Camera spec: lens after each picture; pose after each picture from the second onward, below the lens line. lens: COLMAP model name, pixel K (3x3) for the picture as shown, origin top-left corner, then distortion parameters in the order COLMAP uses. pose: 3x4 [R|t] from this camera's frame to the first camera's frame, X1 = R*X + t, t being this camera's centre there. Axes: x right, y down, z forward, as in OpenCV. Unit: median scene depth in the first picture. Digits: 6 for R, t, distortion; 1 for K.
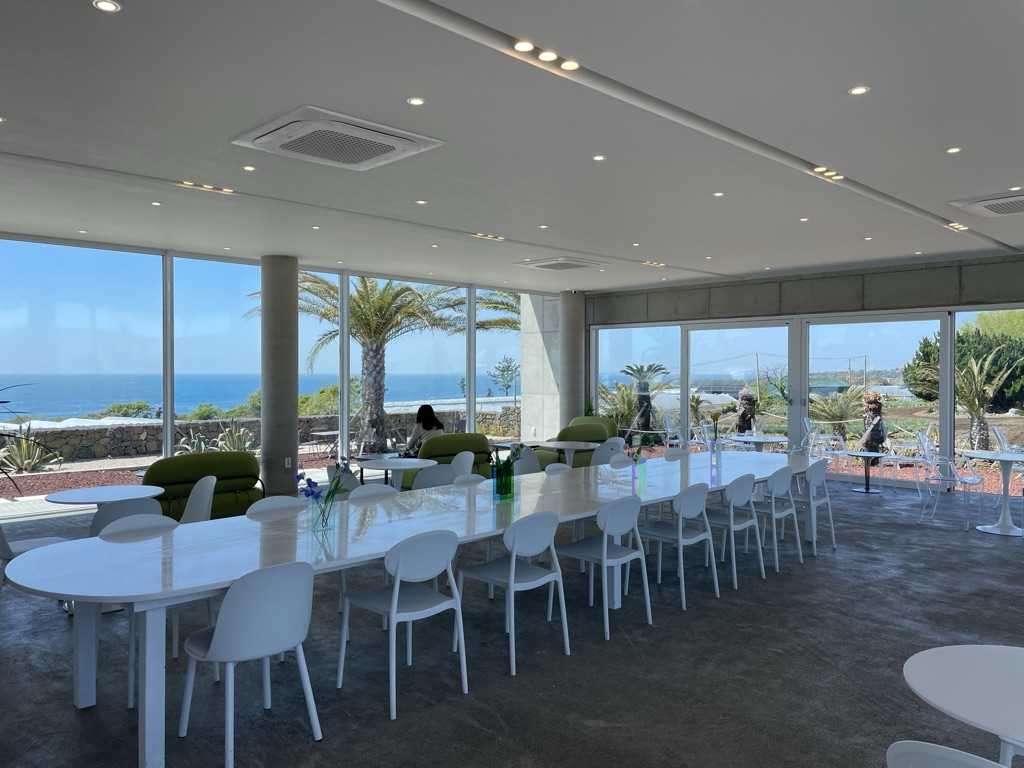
lens RADIAL K [[777.2, 0, 528.5], [0, 777.2, 371.2], [0, 0, 1]] dist [0.073257, -0.105514]
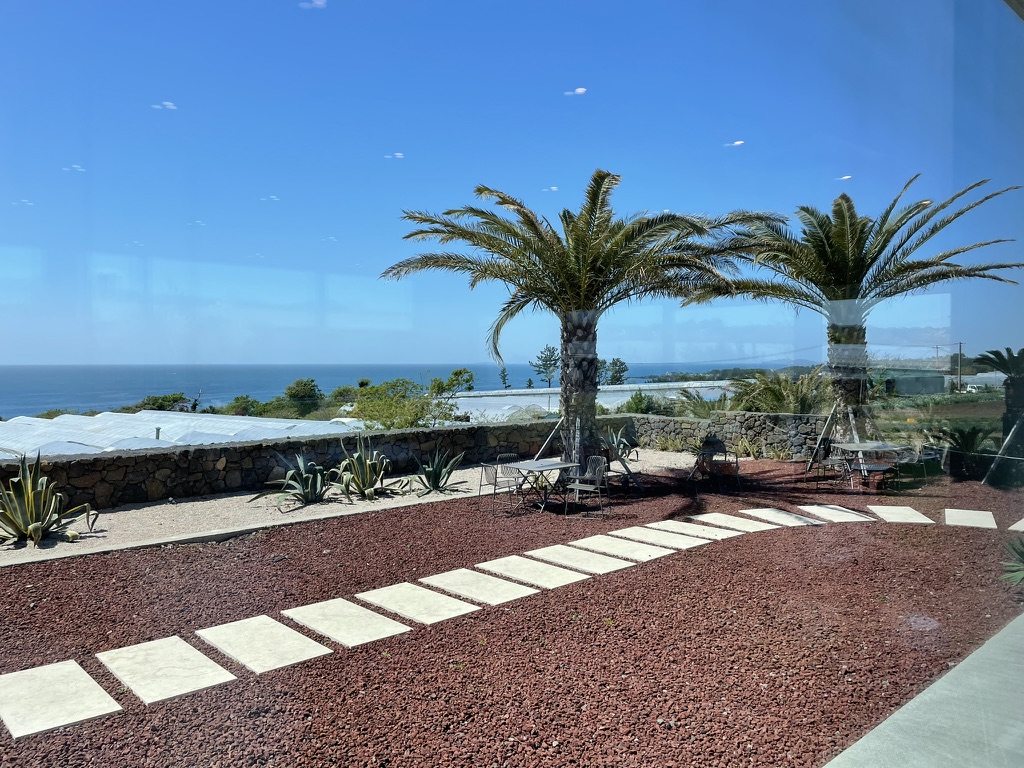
lens RADIAL K [[777.2, 0, 528.5], [0, 777.2, 371.2], [0, 0, 1]] dist [0.073257, -0.105514]
pose [[0.999522, -0.002313, -0.030824, -0.162536], [0.002706, 0.999916, 0.012715, 0.000372], [0.030792, -0.012792, 0.999444, 0.274437]]
